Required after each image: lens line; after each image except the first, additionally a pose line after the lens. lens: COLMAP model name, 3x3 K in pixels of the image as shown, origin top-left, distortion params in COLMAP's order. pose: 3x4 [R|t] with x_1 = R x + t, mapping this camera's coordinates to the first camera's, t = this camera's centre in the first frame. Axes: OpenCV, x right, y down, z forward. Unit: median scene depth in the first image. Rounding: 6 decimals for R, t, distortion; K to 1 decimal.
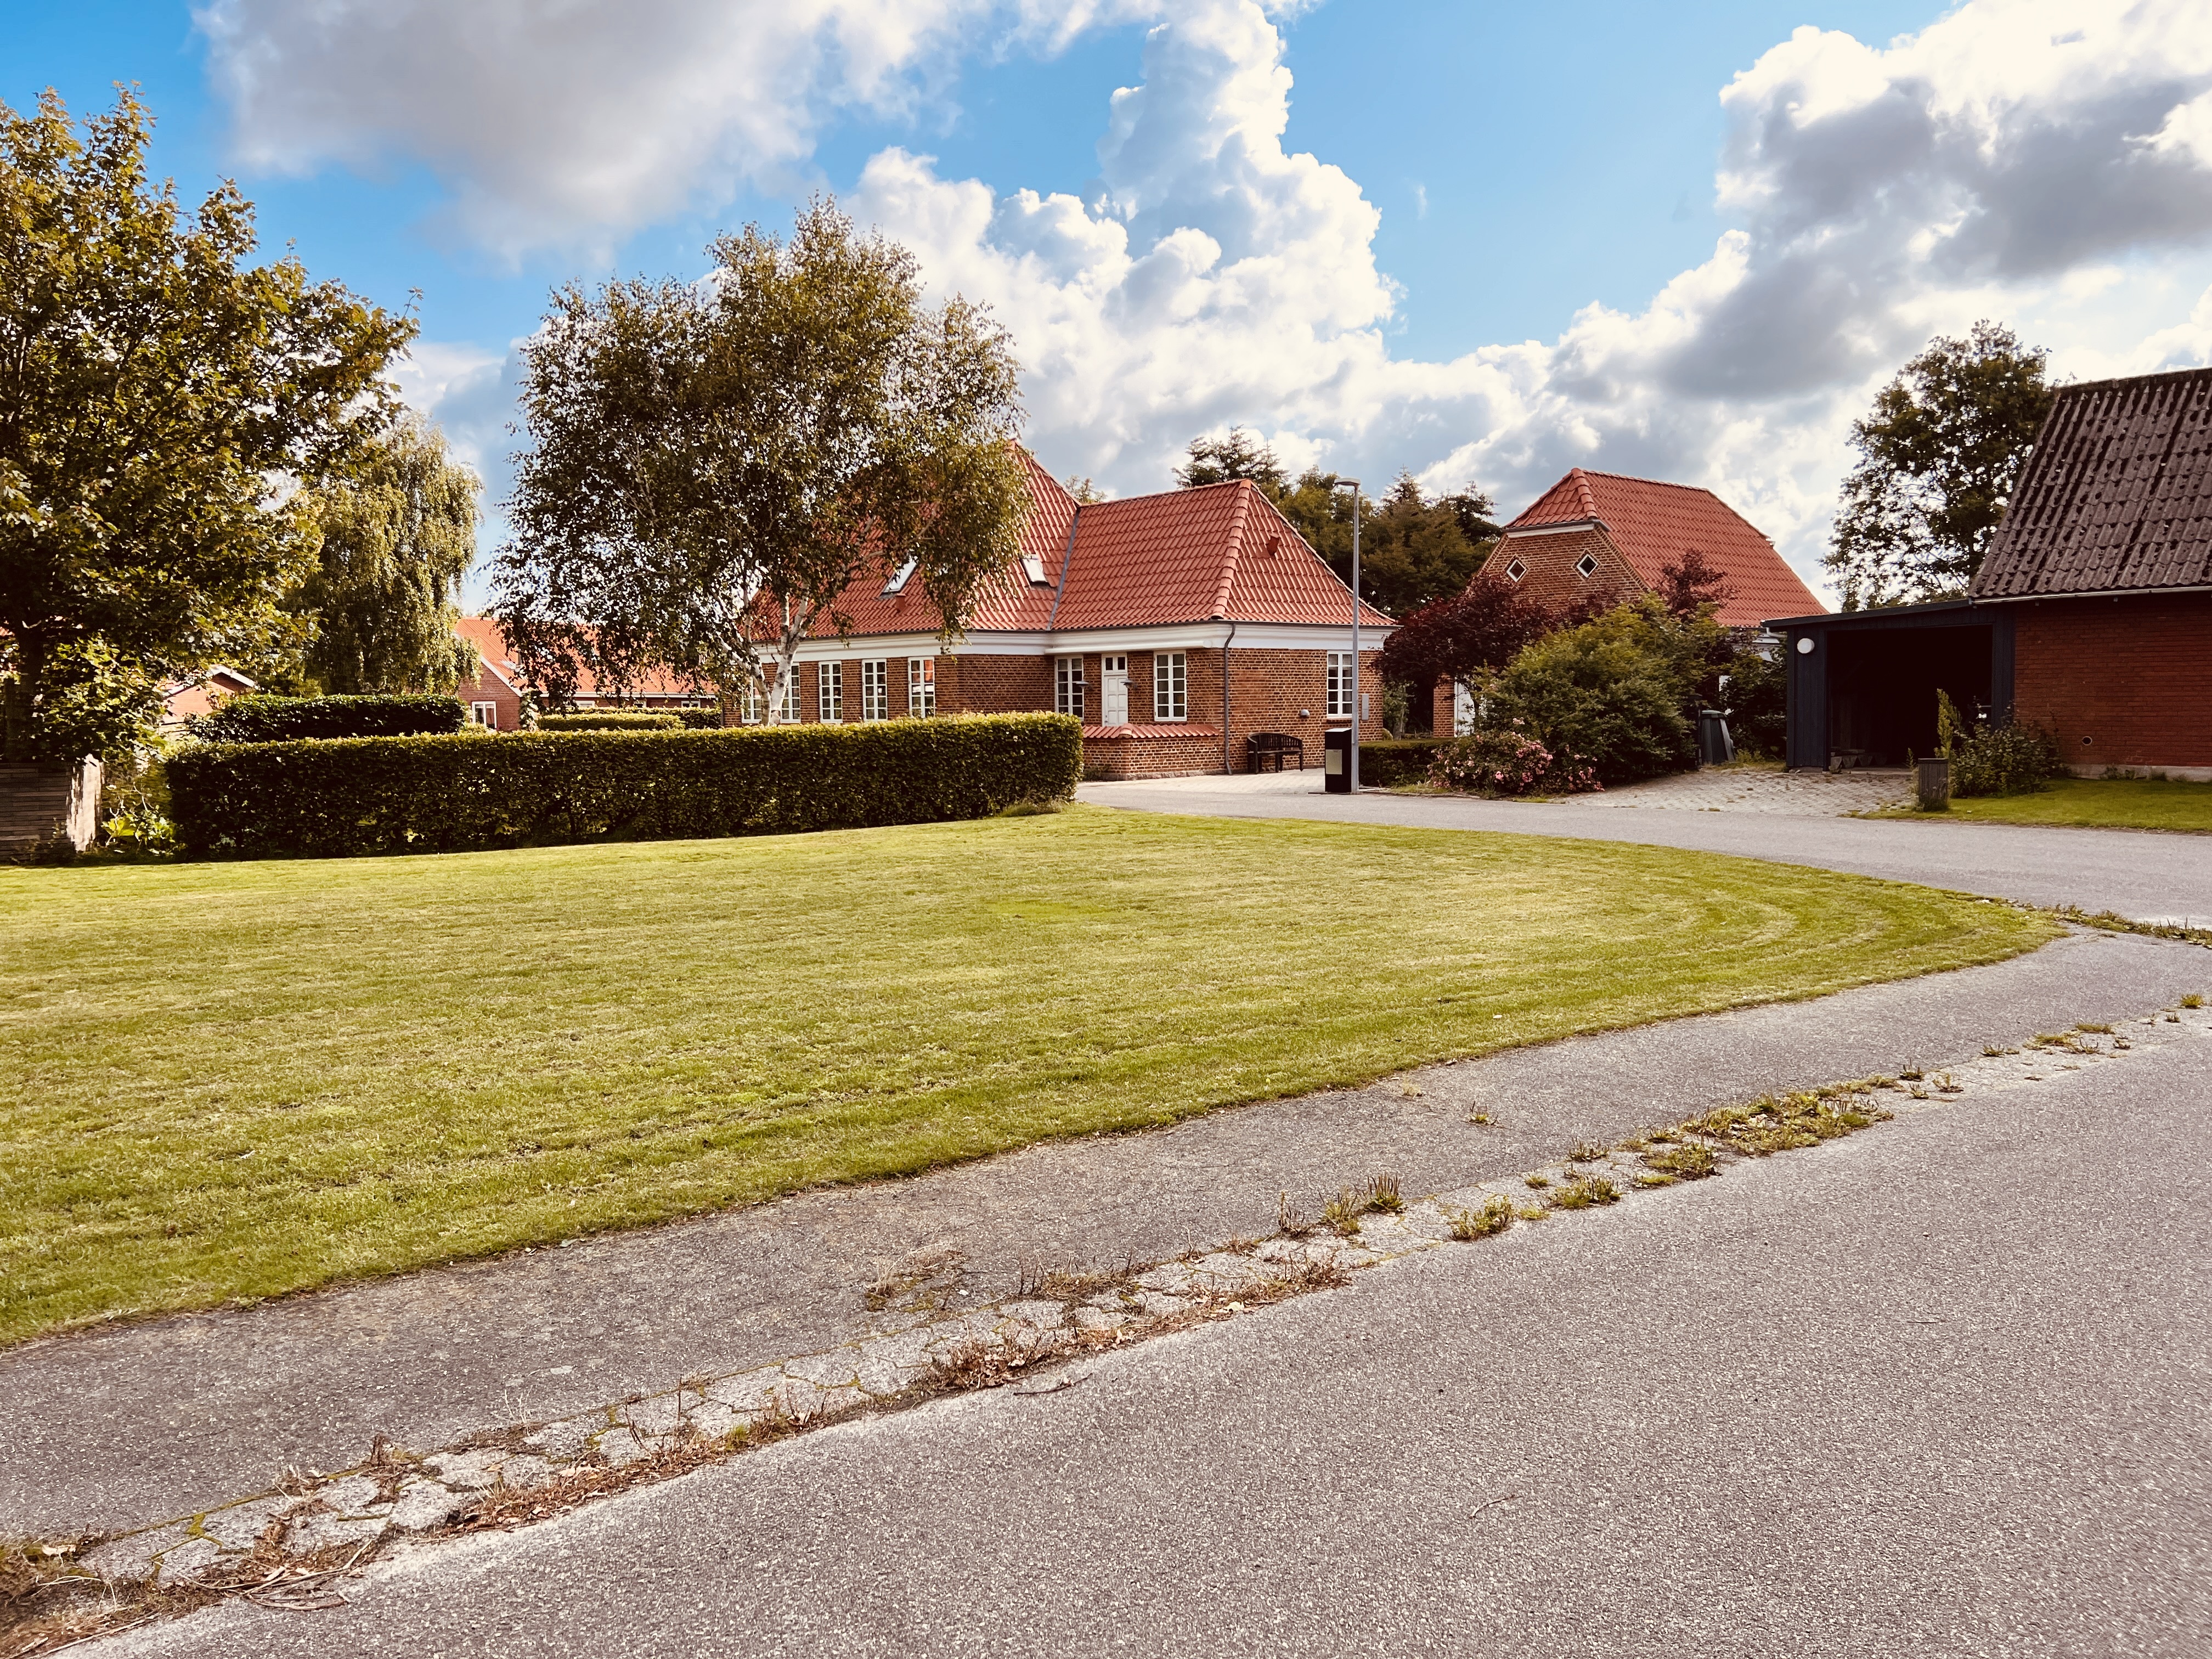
lens RADIAL K [[1657.1, 0, 1111.3], [0, 1657.1, 893.4], [0, 0, 1]] dist [0.051990, -0.002852]
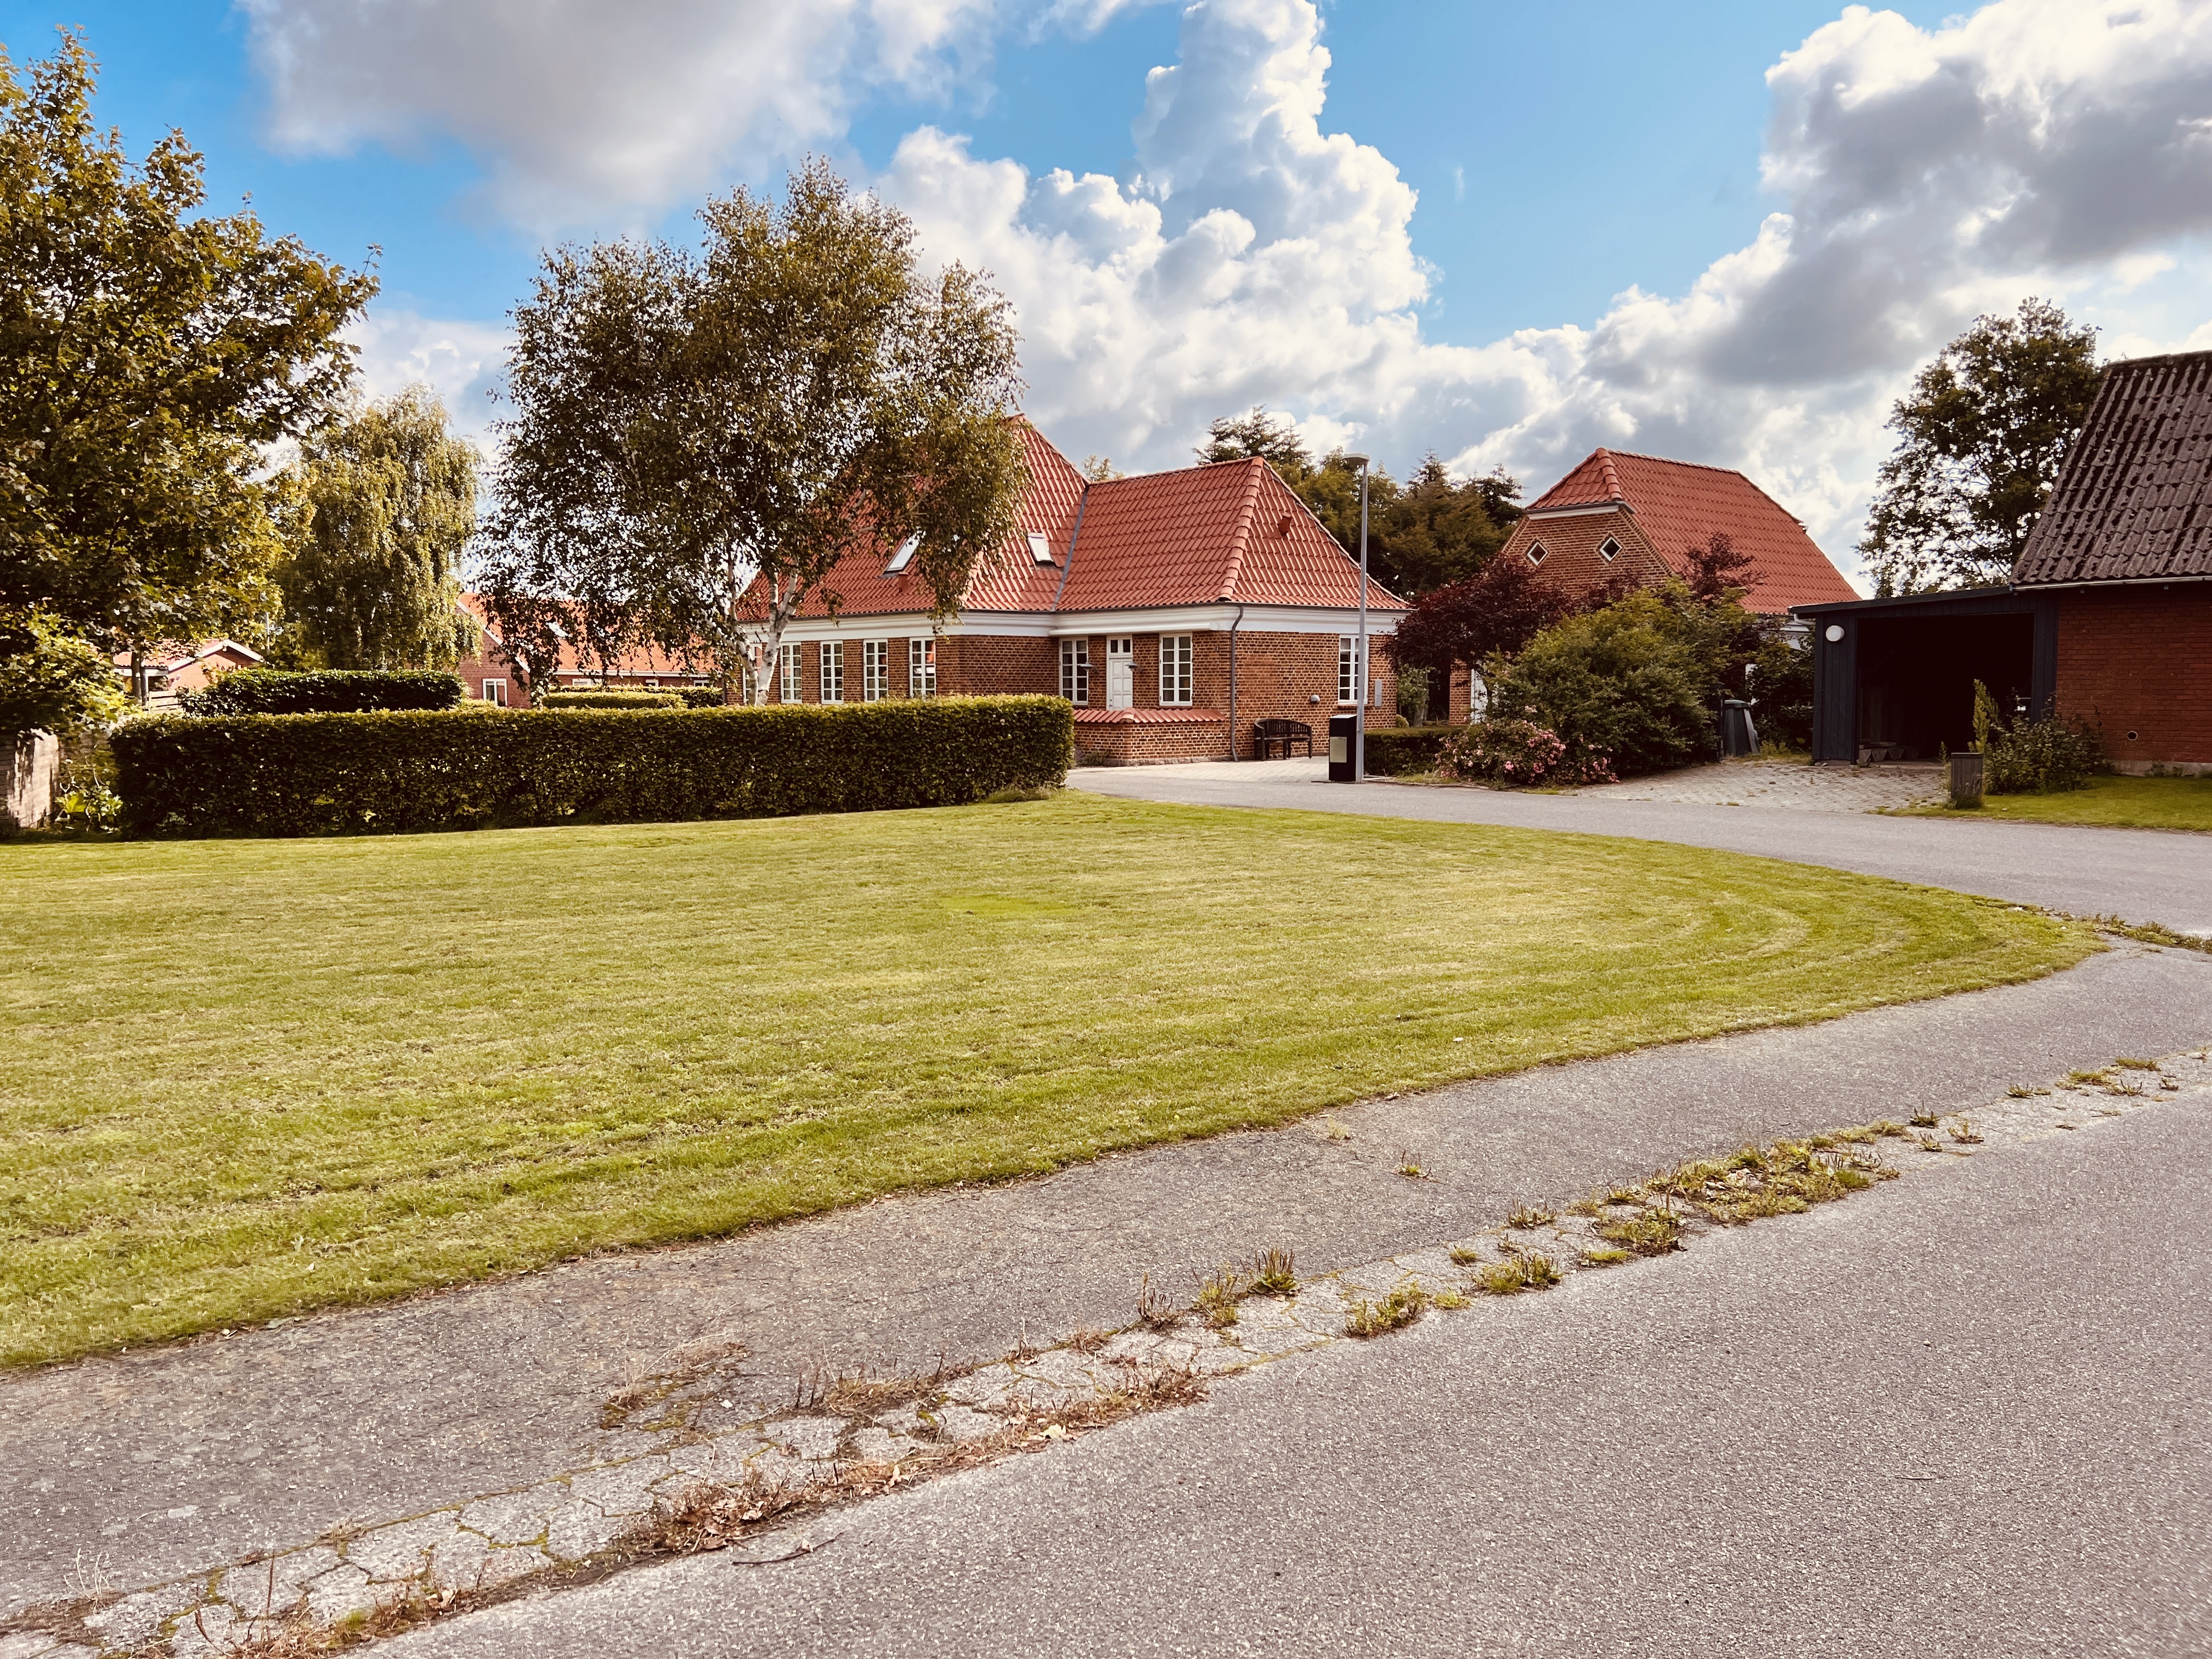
lens RADIAL K [[1658.9, 0, 1094.9], [0, 1658.9, 895.1], [0, 0, 1]] dist [0.053159, -0.008566]
pose [[0.999624, 0.013260, -0.023995, 0.016820], [-0.013009, 0.999859, 0.010572, -0.003032], [0.024131, -0.010256, 0.999656, 0.030047]]
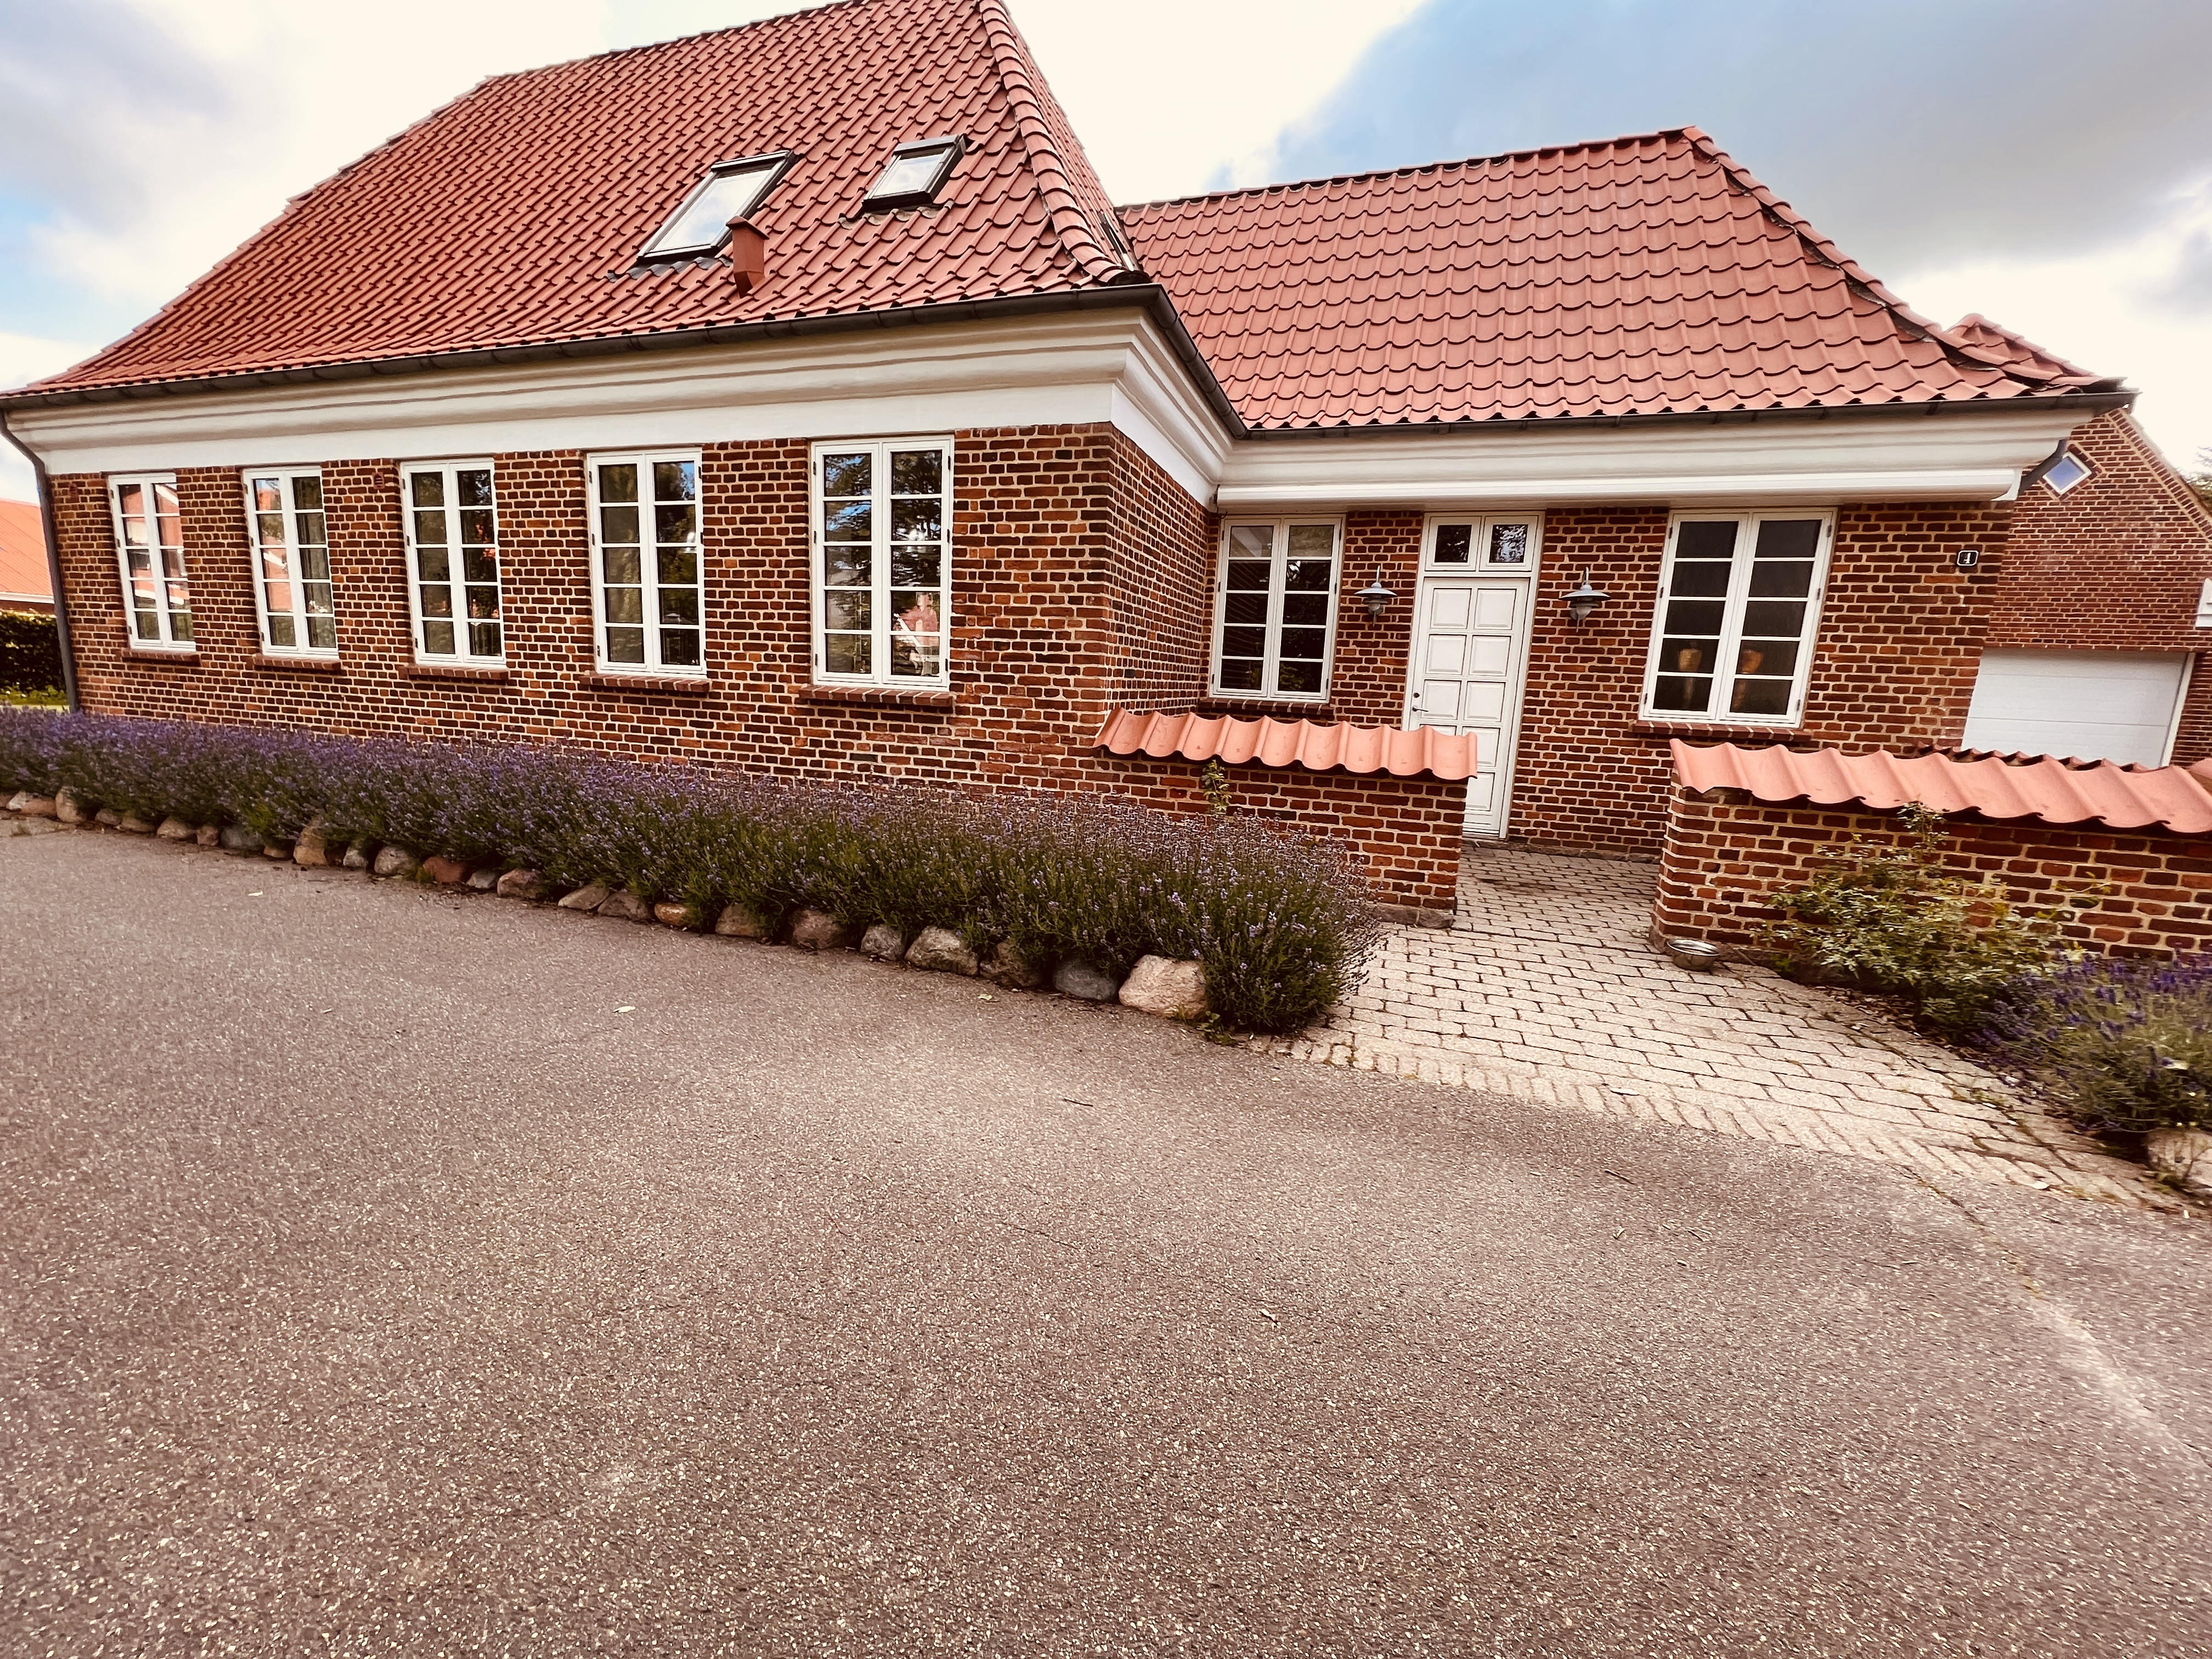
lens RADIAL K [[890.6, 0, 1103.7], [0, 890.6, 841.8], [0, 0, 1]] dist [-0.000284, 0.000183]
pose [[0.879588, -0.033806, 0.474533, -0.207946], [-0.002802, 0.997087, 0.076227, -0.120194], [-0.475727, -0.068378, 0.876931, 1.155071]]
